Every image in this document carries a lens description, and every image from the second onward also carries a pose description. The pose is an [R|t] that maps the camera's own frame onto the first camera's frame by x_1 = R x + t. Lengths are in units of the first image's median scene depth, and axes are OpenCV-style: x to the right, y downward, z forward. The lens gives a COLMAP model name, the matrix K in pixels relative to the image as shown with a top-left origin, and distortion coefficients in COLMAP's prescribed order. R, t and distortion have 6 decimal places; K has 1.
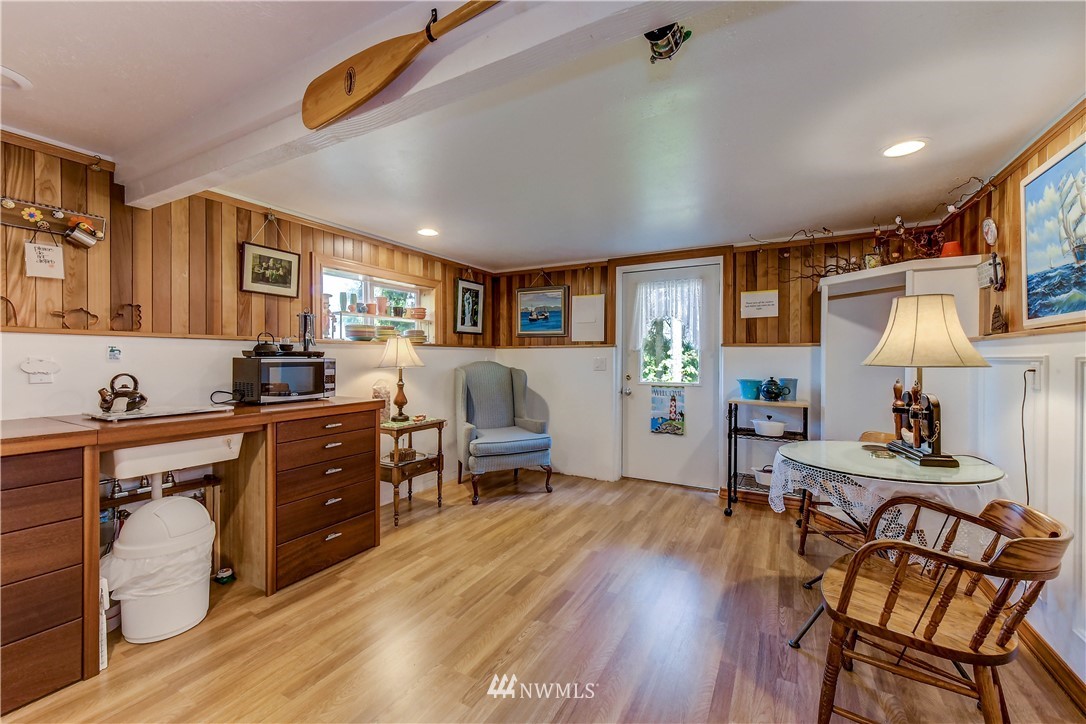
lens RADIAL K [[438.9, 0, 547.0], [0, 438.9, 359.2], [0, 0, 1]] dist [0.000661, -0.000030]
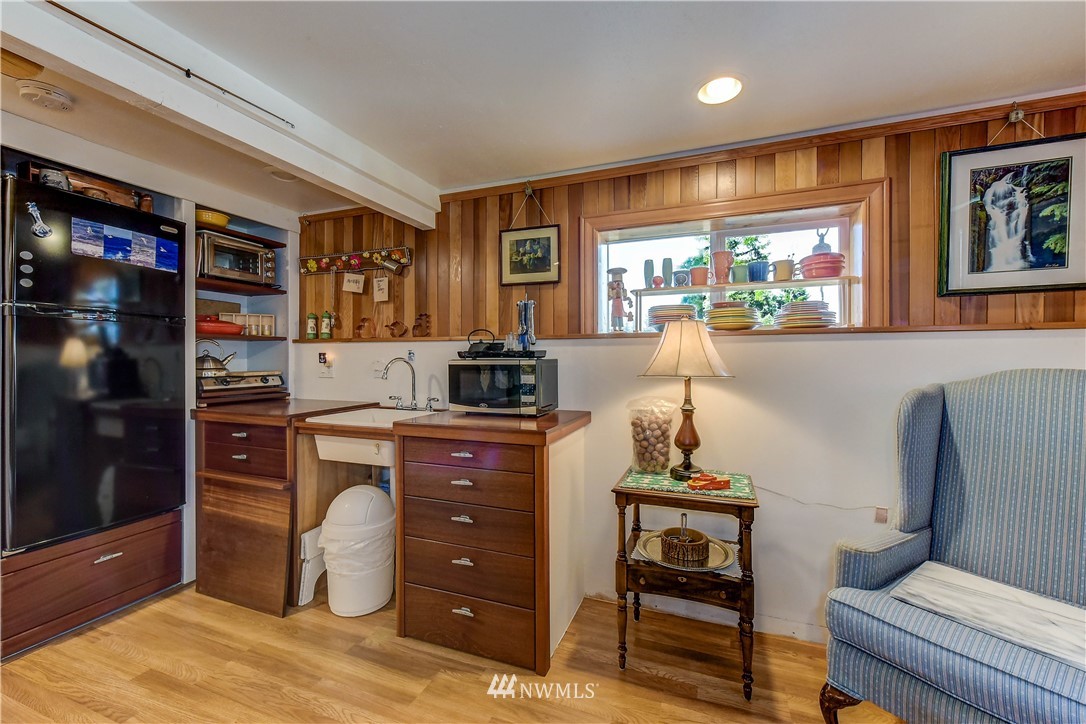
lens RADIAL K [[441.4, 0, 548.3], [0, 441.4, 354.4], [0, 0, 1]] dist [-0.000412, -0.000141]
pose [[0.131387, -0.007652, -0.991302, 0.202920], [0.000011, 0.999970, -0.007717, -0.005415], [0.991331, 0.001003, 0.131383, 0.889719]]
